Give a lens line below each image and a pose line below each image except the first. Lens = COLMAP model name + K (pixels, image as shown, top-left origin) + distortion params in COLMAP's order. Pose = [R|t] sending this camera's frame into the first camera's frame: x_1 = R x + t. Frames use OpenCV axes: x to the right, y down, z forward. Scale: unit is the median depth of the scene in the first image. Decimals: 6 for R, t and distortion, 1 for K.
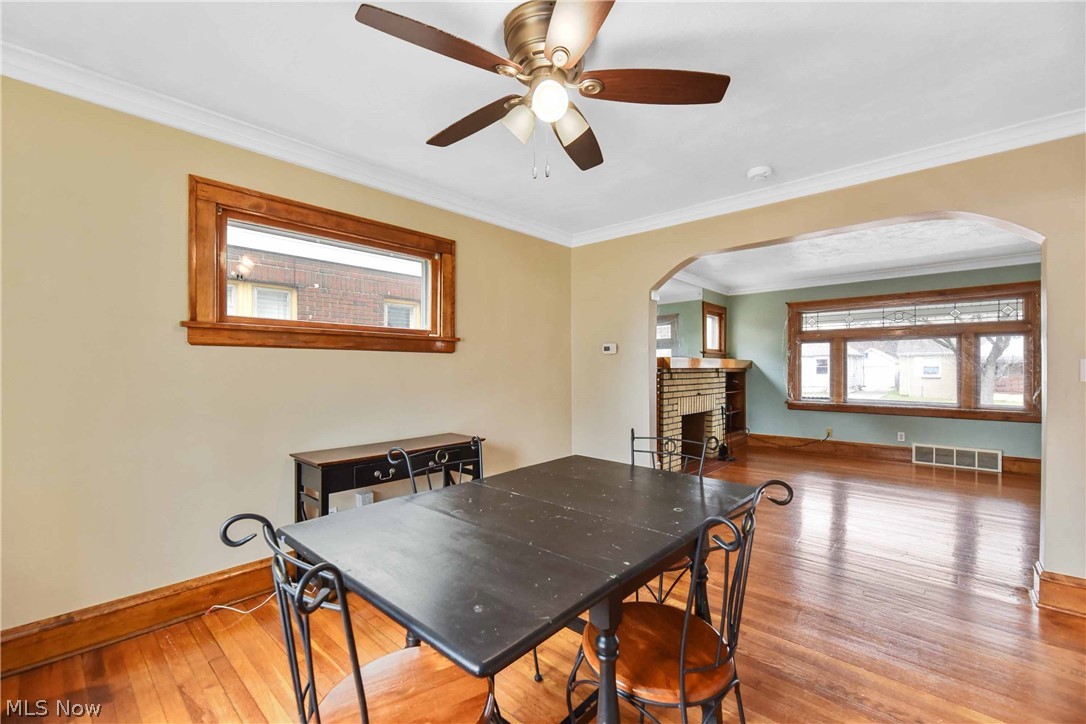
lens RADIAL K [[450.7, 0, 541.6], [0, 450.7, 367.1], [0, 0, 1]] dist [0.000557, 0.000182]
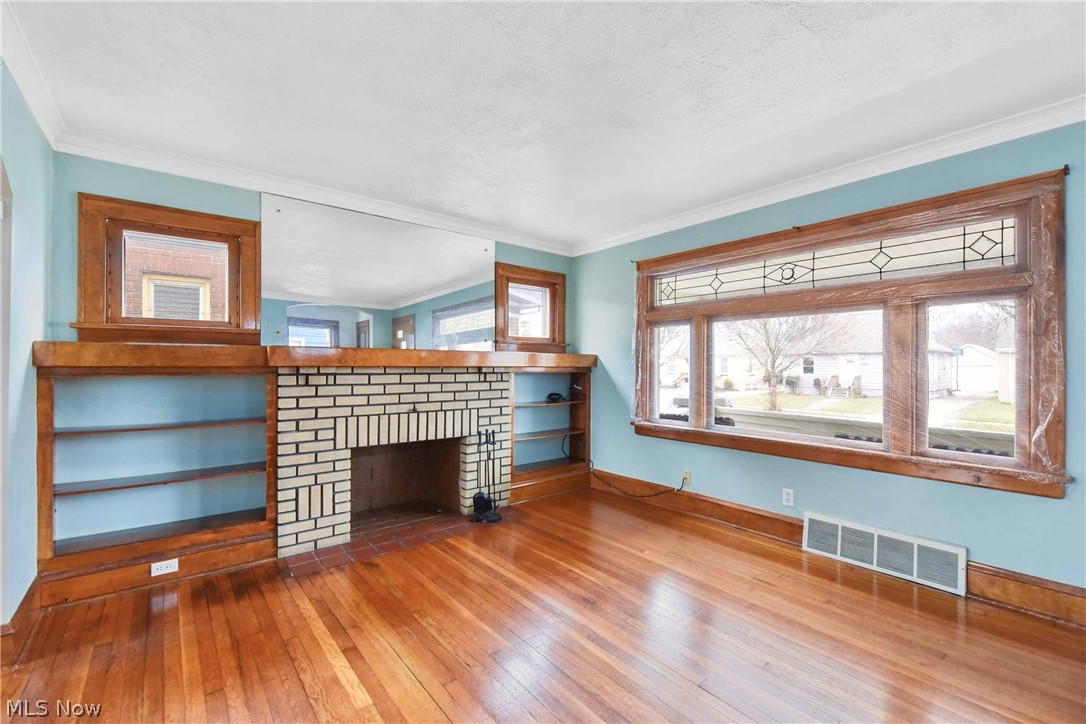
lens RADIAL K [[456.6, 0, 543.0], [0, 456.6, 362.0], [0, 0, 1]] dist [0.001496, -0.000026]
pose [[0.988845, 0.004708, -0.148875, 0.537724], [-0.005477, 0.999974, -0.004758, -0.001379], [0.148849, 0.005521, 0.988845, 0.383157]]
